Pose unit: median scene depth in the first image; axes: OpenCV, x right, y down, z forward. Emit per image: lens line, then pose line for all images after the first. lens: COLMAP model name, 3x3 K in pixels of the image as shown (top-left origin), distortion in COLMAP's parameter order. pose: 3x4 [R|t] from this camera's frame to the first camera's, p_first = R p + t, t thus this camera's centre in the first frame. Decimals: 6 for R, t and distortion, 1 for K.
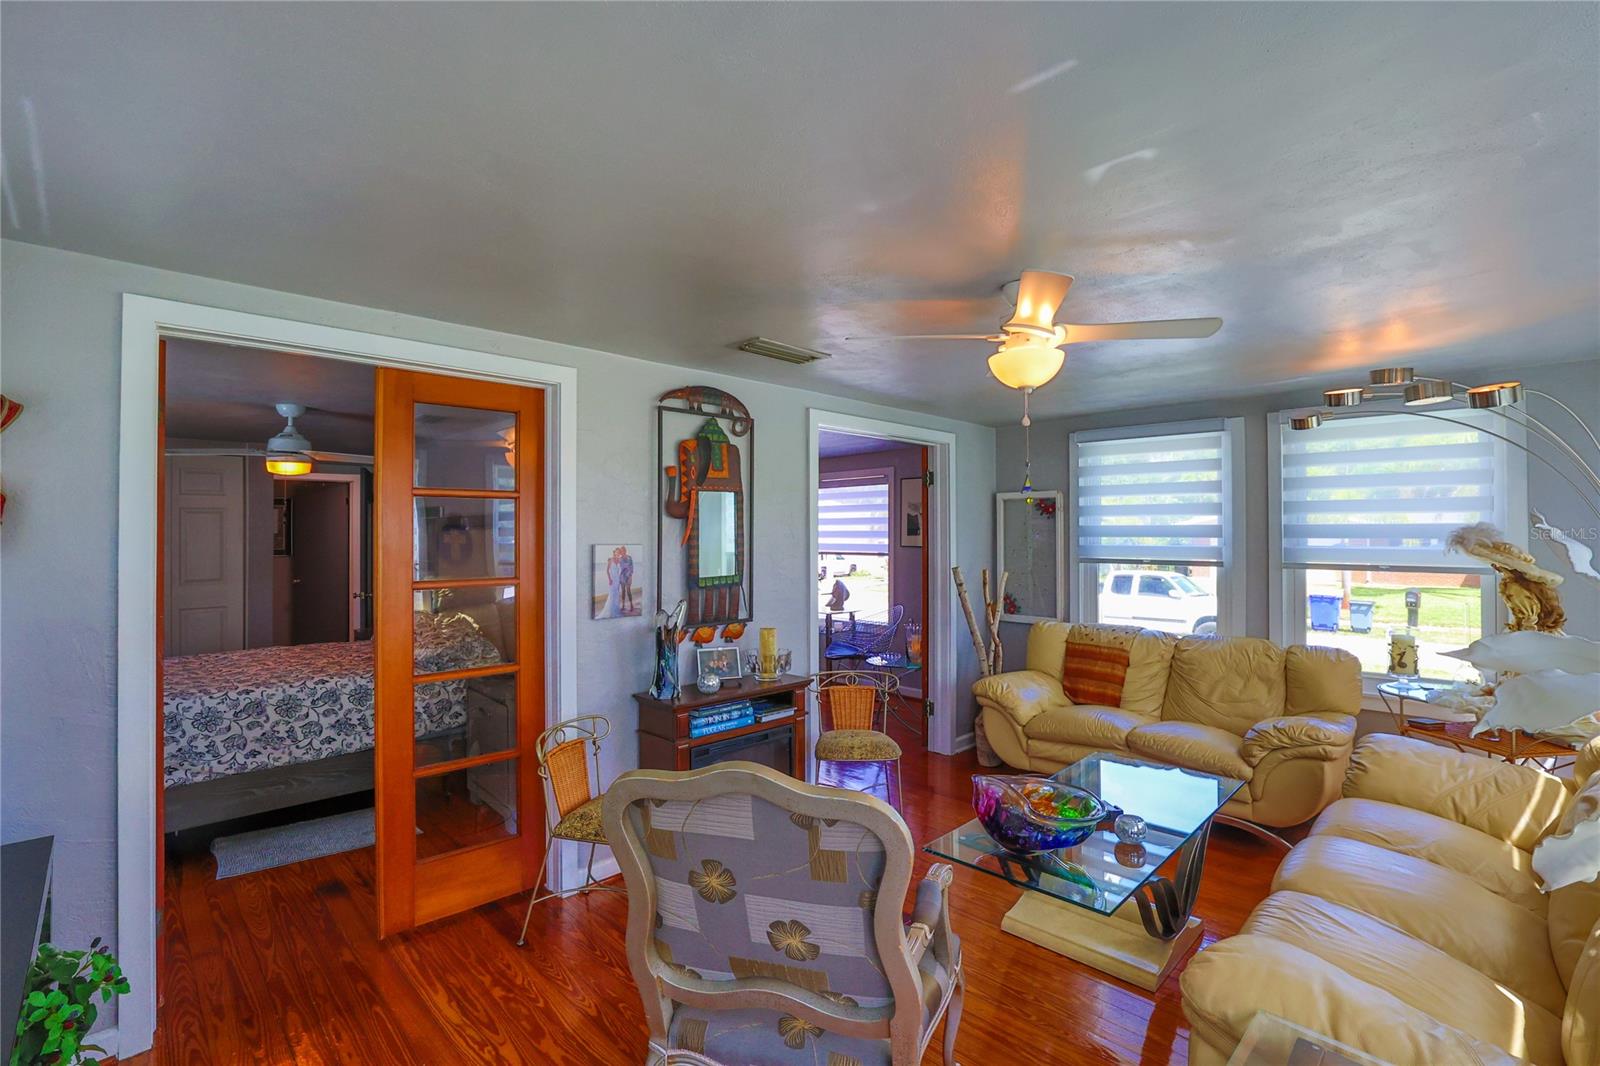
lens RADIAL K [[725.5, 0, 798.4], [0, 725.5, 527.2], [0, 0, 1]] dist [-0.036519, 0.011211]
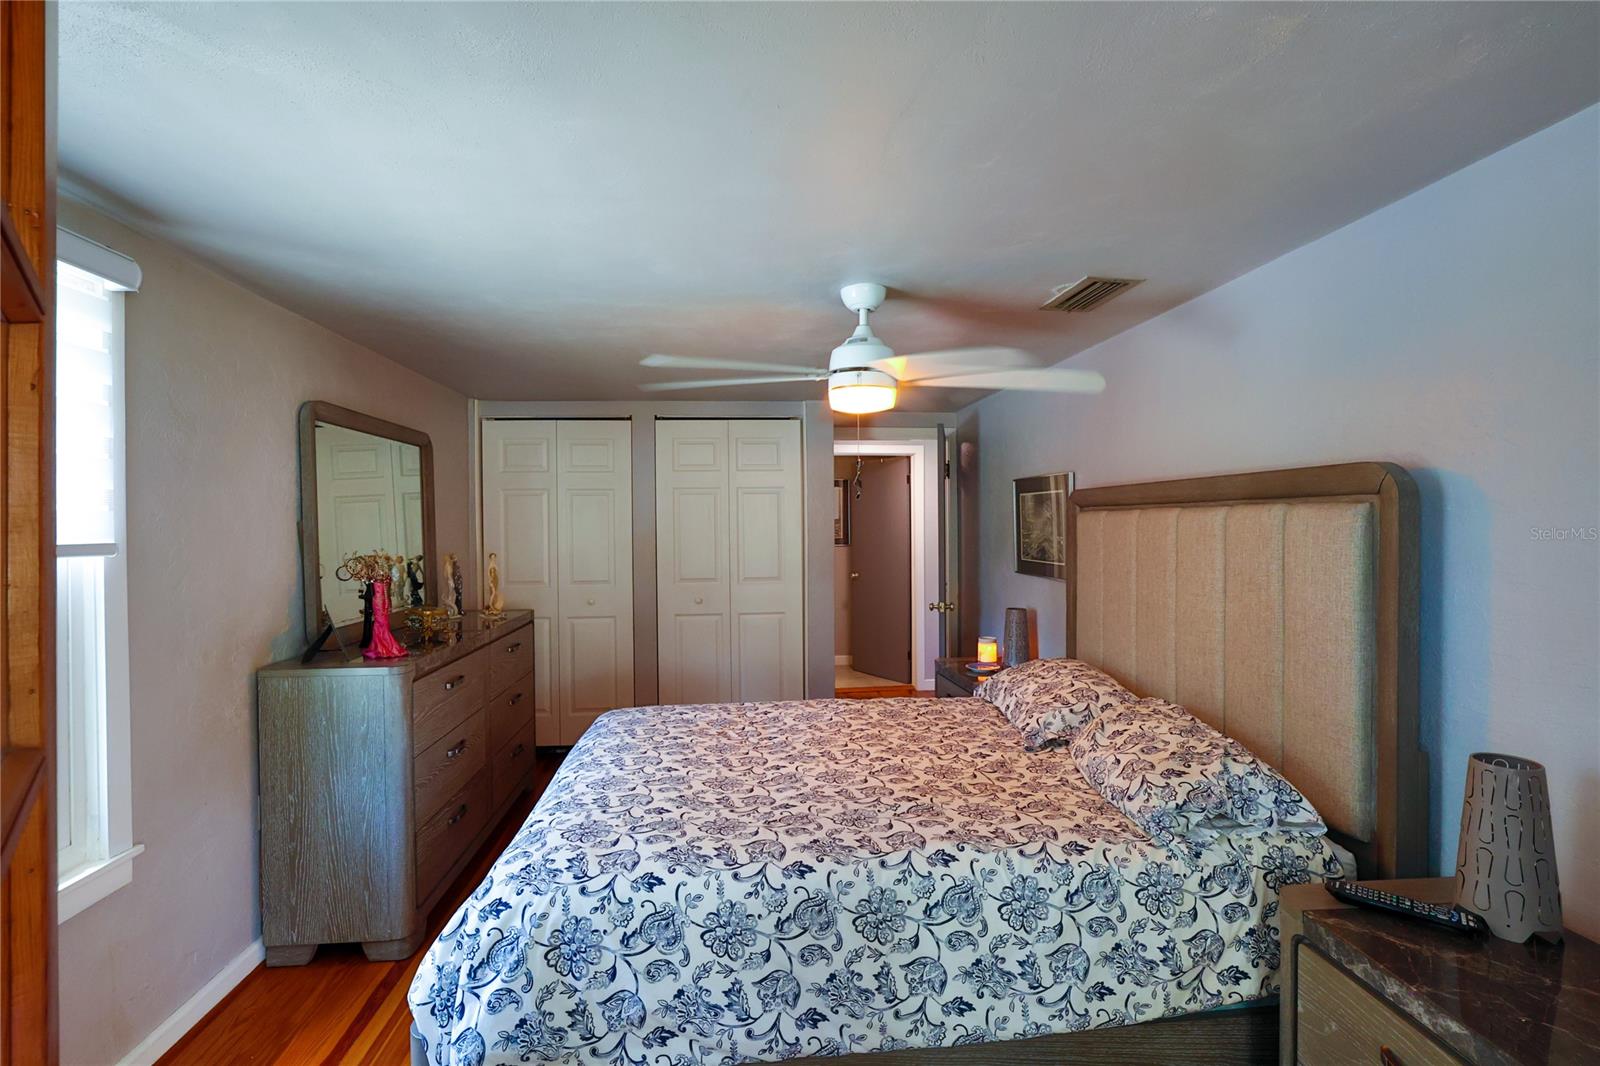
lens RADIAL K [[725.5, 0, 801.4], [0, 725.5, 529.8], [0, 0, 1]] dist [-0.036519, 0.011211]
pose [[0.783692, 0.002311, -0.621145, -0.466353], [0.010838, 0.999790, 0.017394, 0.010427], [0.621055, -0.020363, 0.783503, 0.613806]]
